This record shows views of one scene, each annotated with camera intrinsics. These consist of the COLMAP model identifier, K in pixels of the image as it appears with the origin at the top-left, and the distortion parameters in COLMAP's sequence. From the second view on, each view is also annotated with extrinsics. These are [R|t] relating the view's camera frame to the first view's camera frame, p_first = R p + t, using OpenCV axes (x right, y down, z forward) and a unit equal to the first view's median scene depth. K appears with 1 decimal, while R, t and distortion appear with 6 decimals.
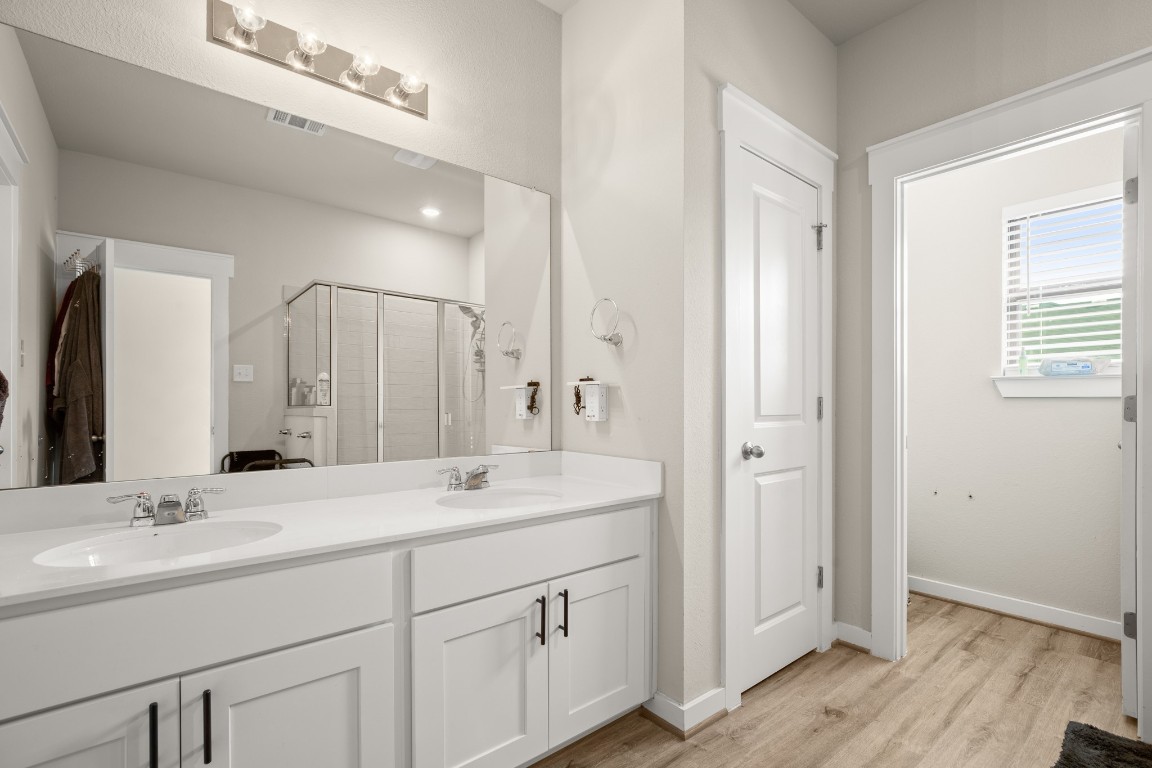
lens RADIAL K [[525.7, 0, 578.6], [0, 525.7, 406.1], [0, 0, 1]] dist [0.002407, 0.000925]
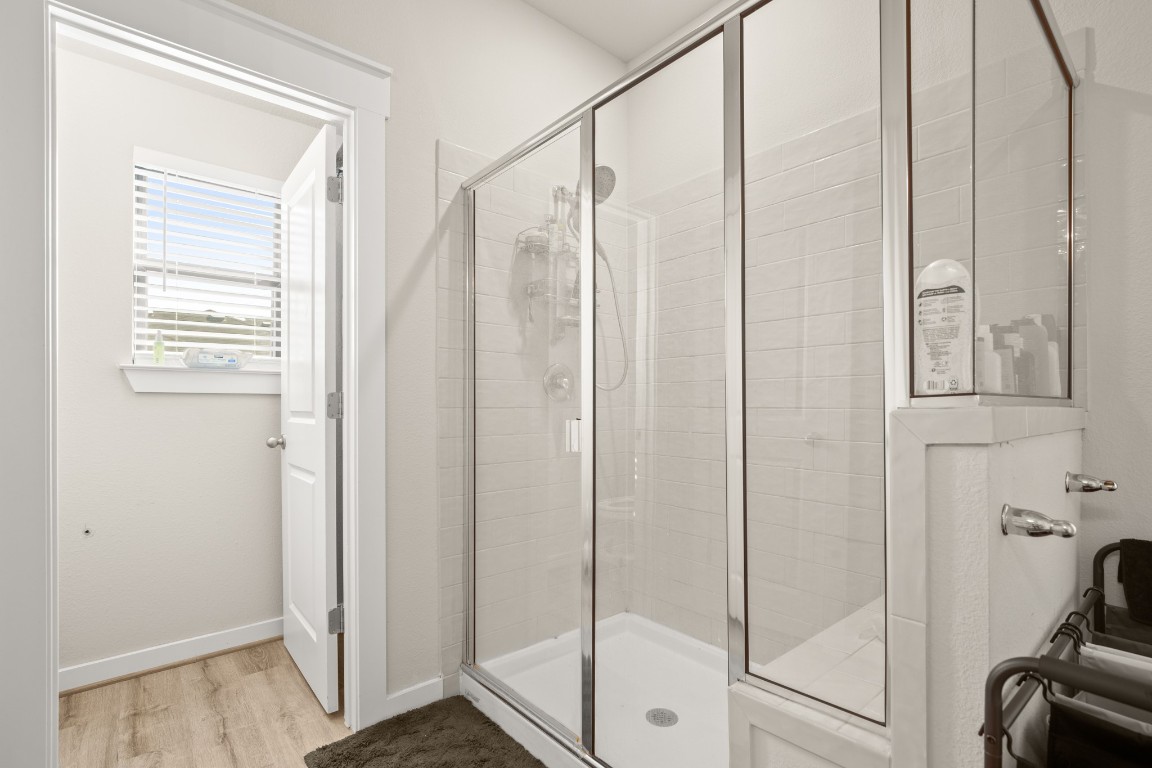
lens RADIAL K [[525.7, 0, 576.7], [0, 525.7, 405.2], [0, 0, 1]] dist [0.002407, 0.000925]
pose [[-0.020812, -0.000869, 0.999783, 0.027423], [0.004177, 0.999991, 0.000956, 0.004971], [-0.999775, 0.004196, -0.020808, 0.413030]]
